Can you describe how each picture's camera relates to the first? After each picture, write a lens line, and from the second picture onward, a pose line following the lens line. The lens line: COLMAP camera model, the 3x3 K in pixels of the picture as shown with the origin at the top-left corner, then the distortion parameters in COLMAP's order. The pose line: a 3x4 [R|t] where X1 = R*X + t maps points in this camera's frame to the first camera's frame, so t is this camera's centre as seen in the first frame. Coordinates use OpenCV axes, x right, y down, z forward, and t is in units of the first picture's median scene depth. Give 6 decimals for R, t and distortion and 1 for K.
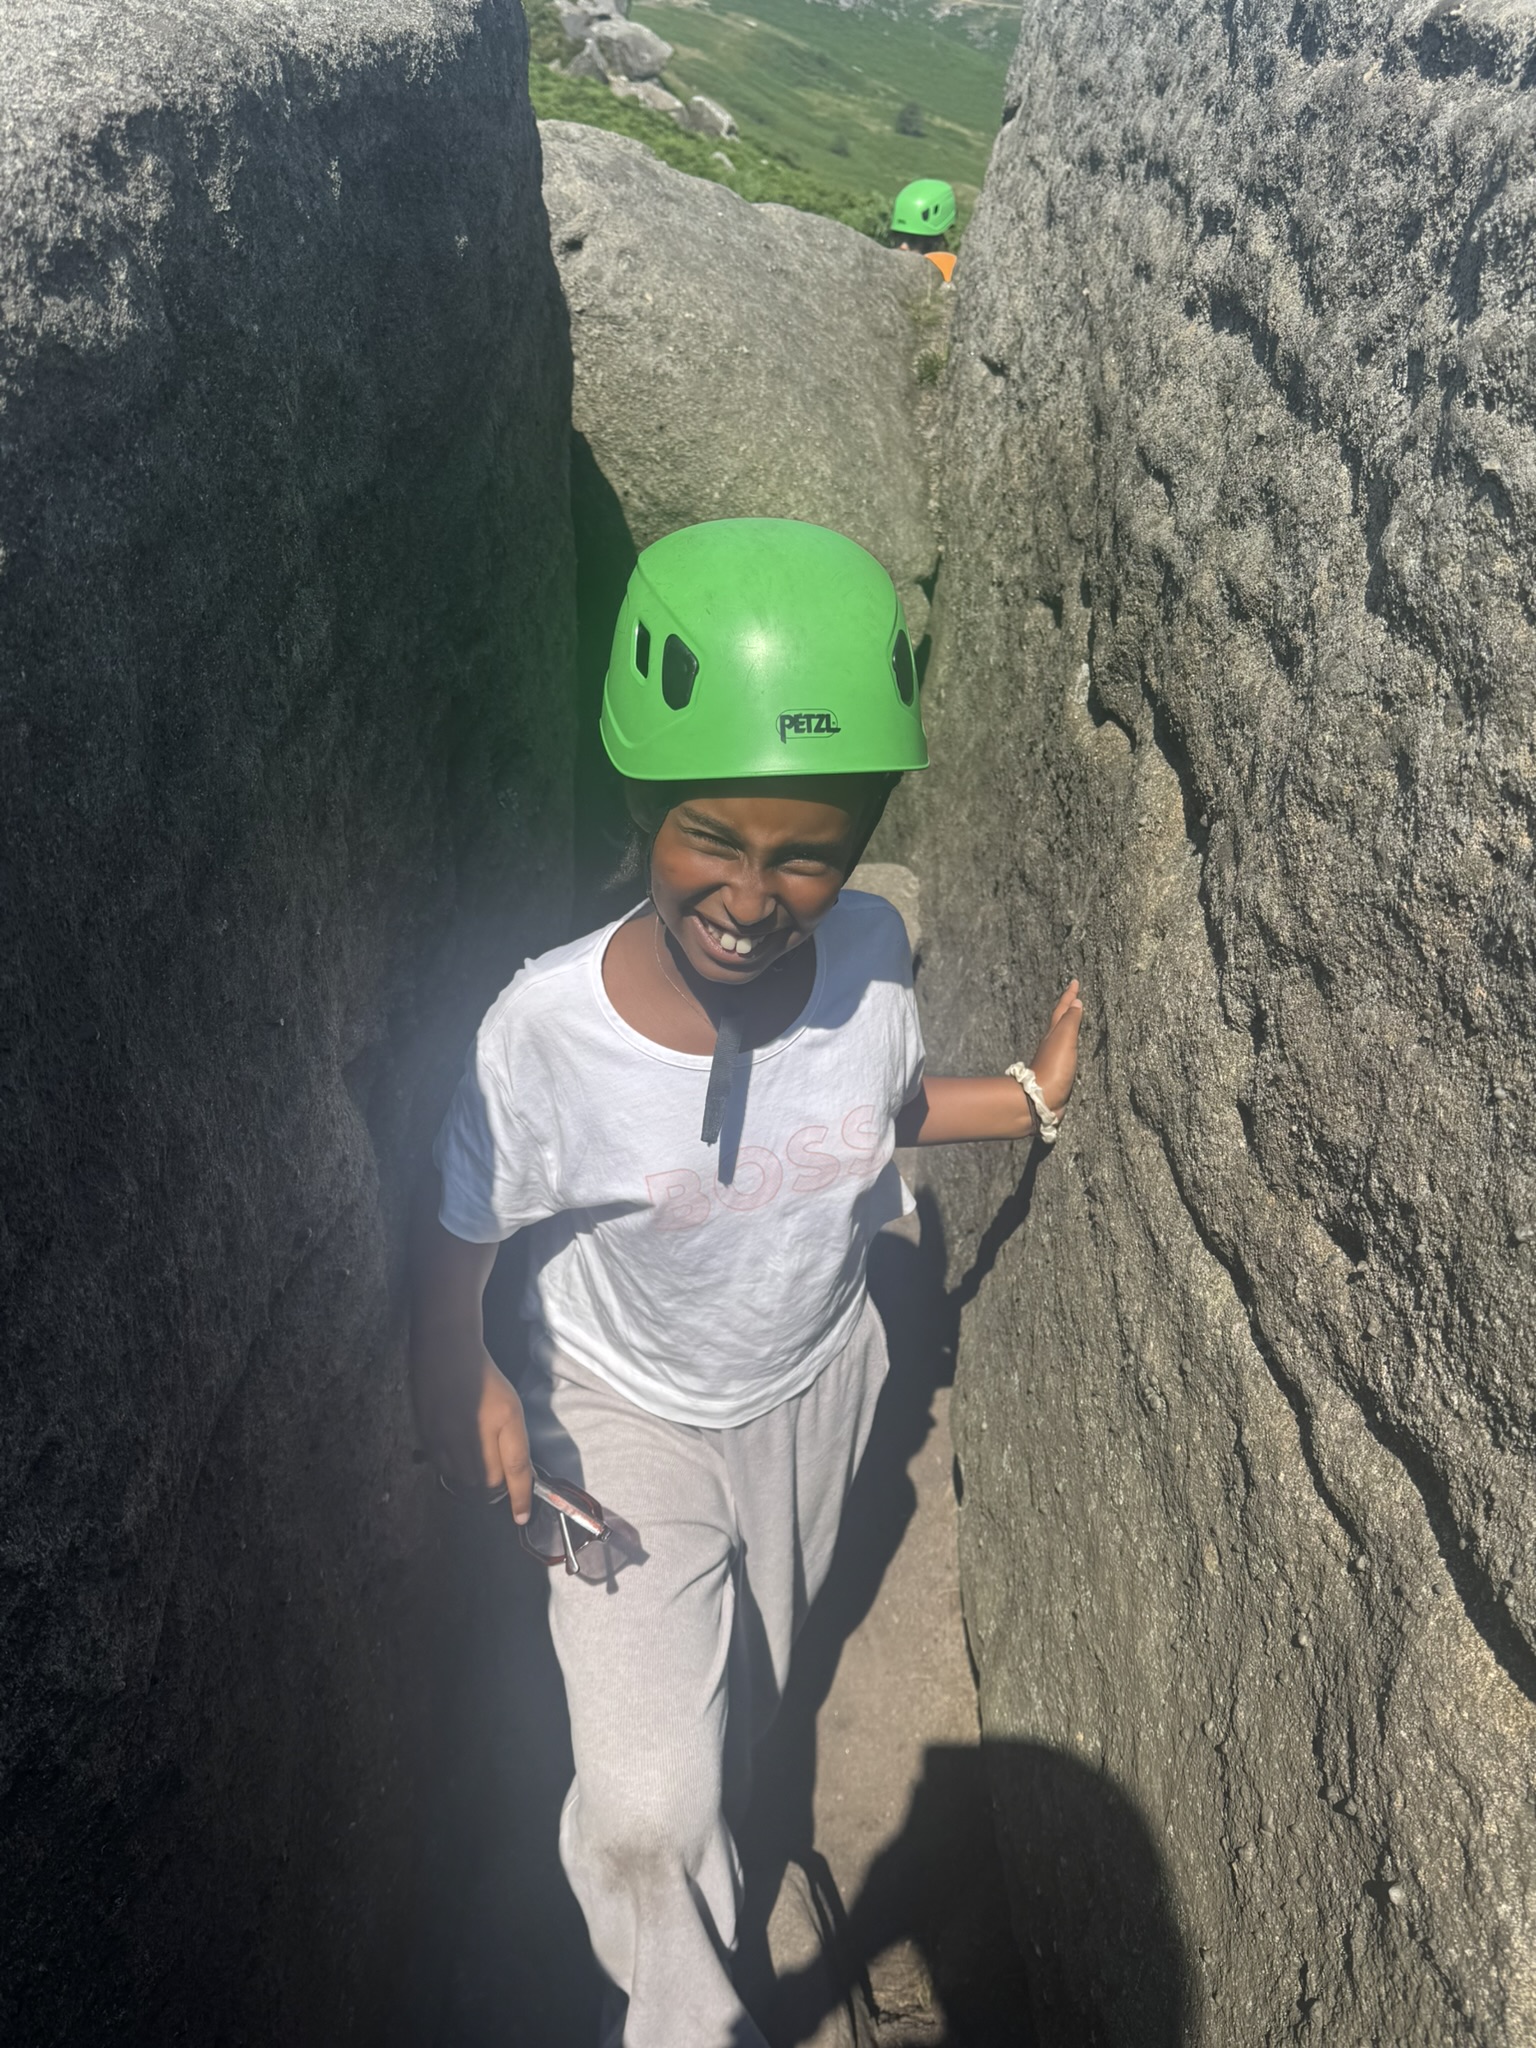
lens RADIAL K [[1716.4, 0, 761.6], [0, 1716.4, 1055.2], [0, 0, 1]] dist [0.010950, -0.020596]
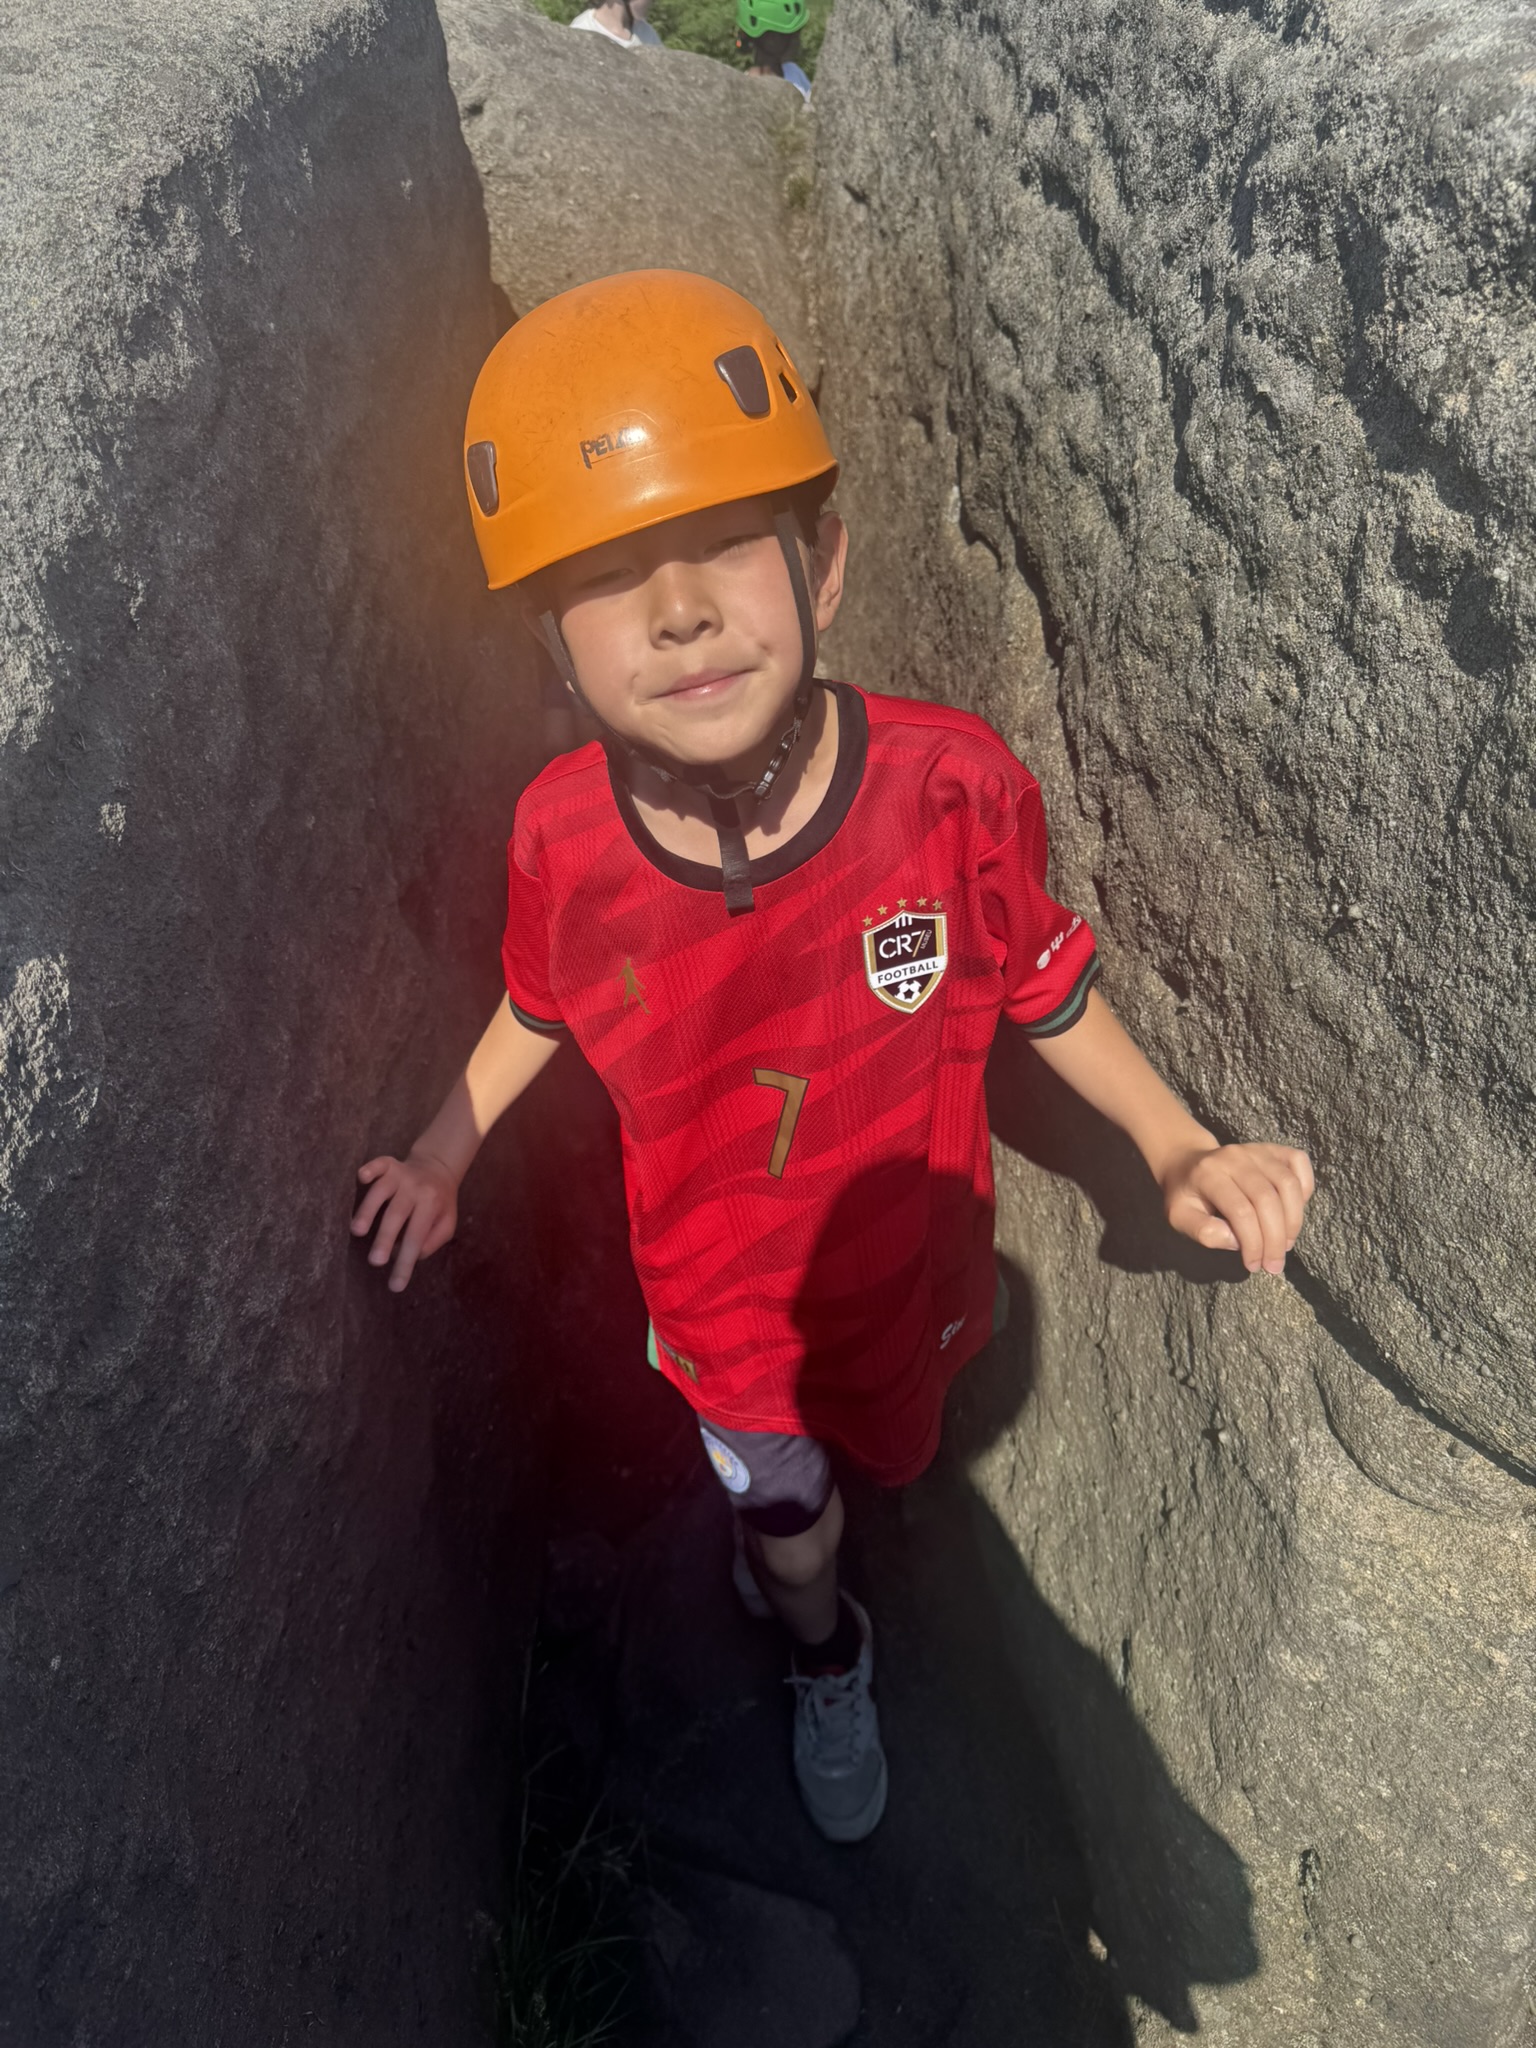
lens RADIAL K [[1449.1, 0, 752.0], [0, 1449.1, 1029.5], [0, 0, 1]] dist [0.028611, -0.039717]
pose [[0.995774, -0.088024, 0.026183, -0.020174], [0.082629, 0.983185, 0.162847, -0.058152], [-0.040077, -0.159995, 0.986304, -0.099372]]
